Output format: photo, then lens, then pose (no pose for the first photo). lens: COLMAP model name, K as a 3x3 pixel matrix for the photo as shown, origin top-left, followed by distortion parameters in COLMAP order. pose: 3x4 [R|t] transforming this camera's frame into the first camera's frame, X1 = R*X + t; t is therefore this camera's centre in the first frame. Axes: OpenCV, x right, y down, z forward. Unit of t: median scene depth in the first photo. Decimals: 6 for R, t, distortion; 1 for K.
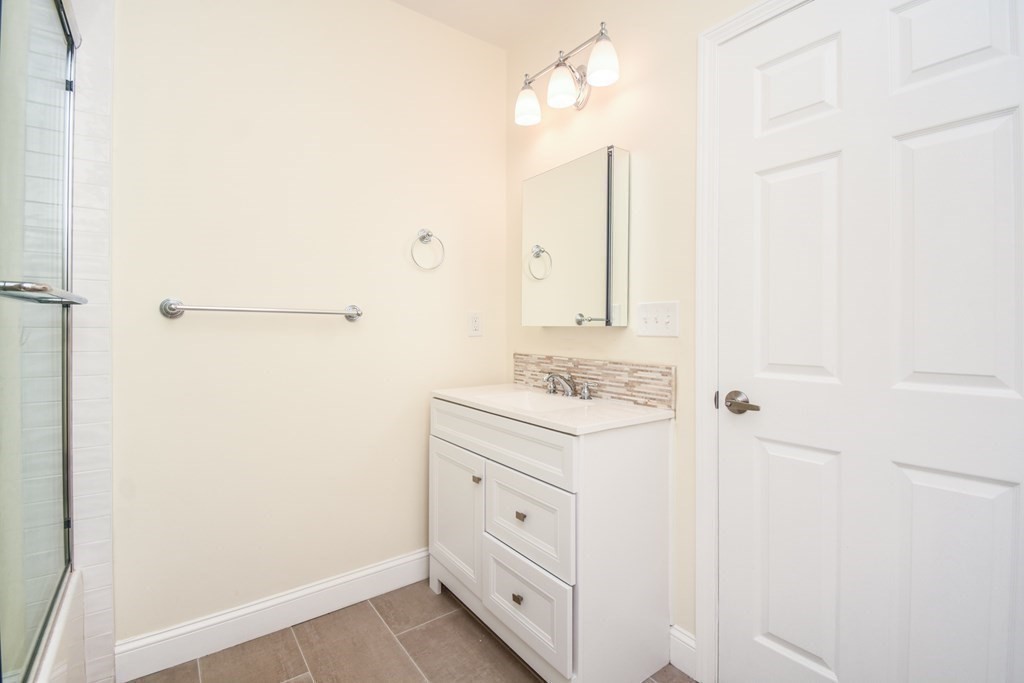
lens RADIAL K [[457.7, 0, 524.4], [0, 457.7, 326.0], [0, 0, 1]] dist [0.026684, -0.021874]
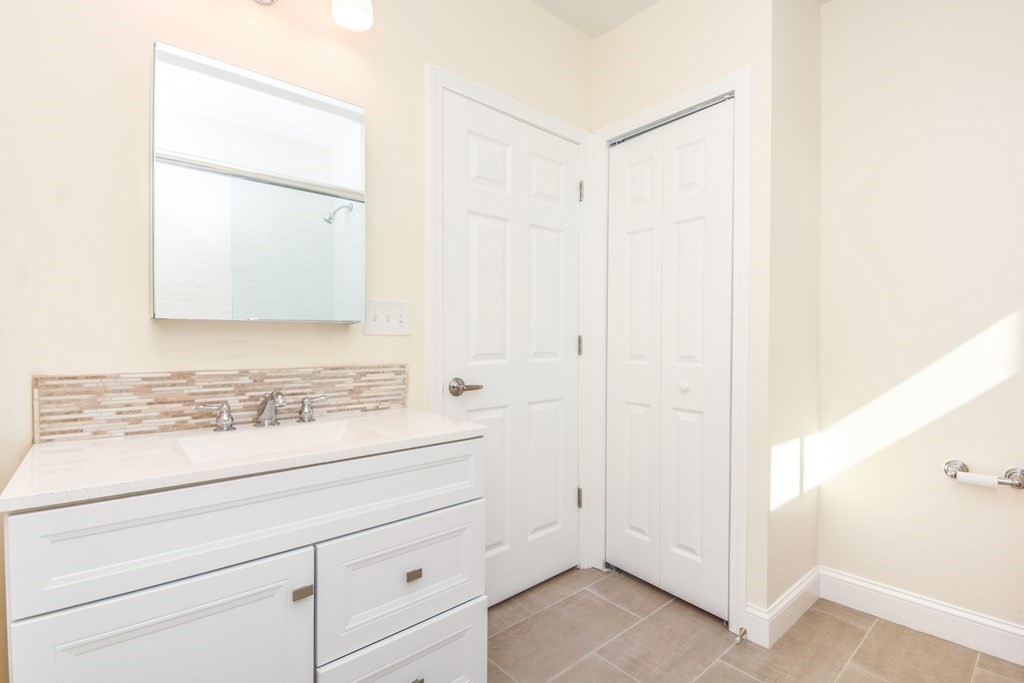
lens RADIAL K [[453.8, 0, 519.7], [0, 453.8, 317.8], [0, 0, 1]] dist [0.025417, -0.020956]
pose [[-0.036694, 0.032801, 0.998788, -0.657832], [-0.013813, 0.999349, -0.033327, 0.013141], [-0.999231, -0.015019, -0.036217, 0.729195]]
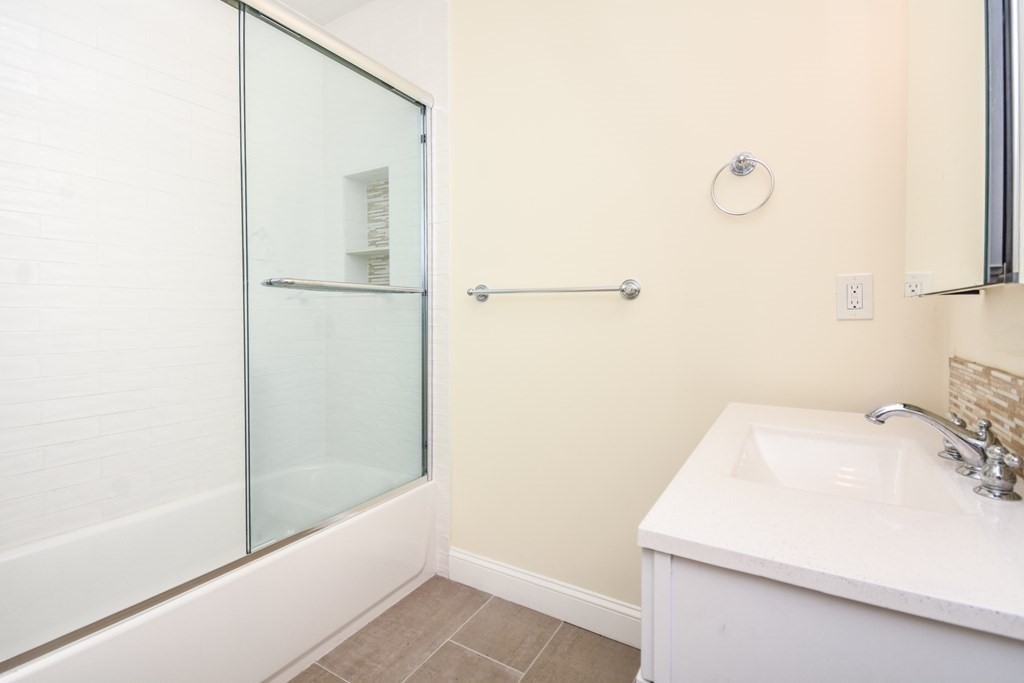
lens RADIAL K [[457.7, 0, 524.4], [0, 457.7, 326.0], [0, 0, 1]] dist [0.026684, -0.021874]
pose [[0.364968, 0.013940, -0.930916, 0.342638], [0.005236, 0.999841, 0.017025, 0.024899], [0.931005, -0.011088, 0.364837, 0.581331]]
